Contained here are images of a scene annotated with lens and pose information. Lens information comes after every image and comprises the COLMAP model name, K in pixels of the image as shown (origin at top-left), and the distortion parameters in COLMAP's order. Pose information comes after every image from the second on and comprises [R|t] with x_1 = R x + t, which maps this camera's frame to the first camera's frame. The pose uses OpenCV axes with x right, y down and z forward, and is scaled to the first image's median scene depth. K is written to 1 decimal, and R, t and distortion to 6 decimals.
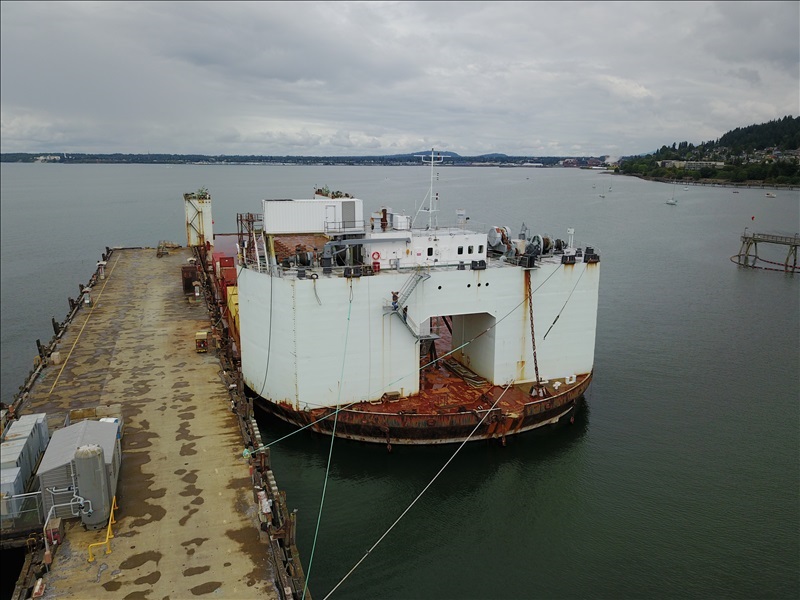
lens RADIAL K [[613.2, 0, 404.0], [0, 613.2, 295.4], [0, 0, 1]] dist [0.030926, -0.044381]
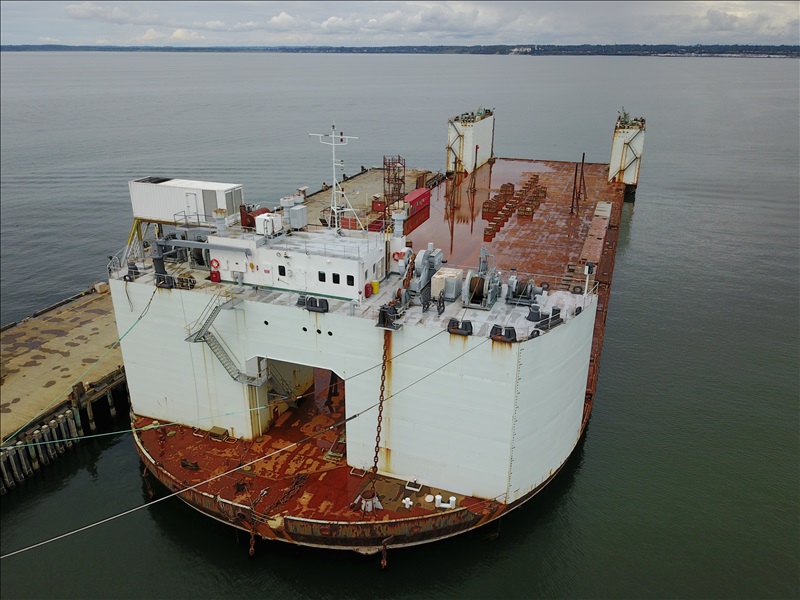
lens RADIAL K [[613.2, 0, 394.6], [0, 613.2, 304.1], [0, 0, 1]] dist [0.030926, -0.044381]
pose [[0.753526, 0.248792, -0.608524, 0.601904], [-0.139016, 0.964995, 0.222392, -0.213793], [0.642552, -0.082984, 0.761735, 0.505442]]
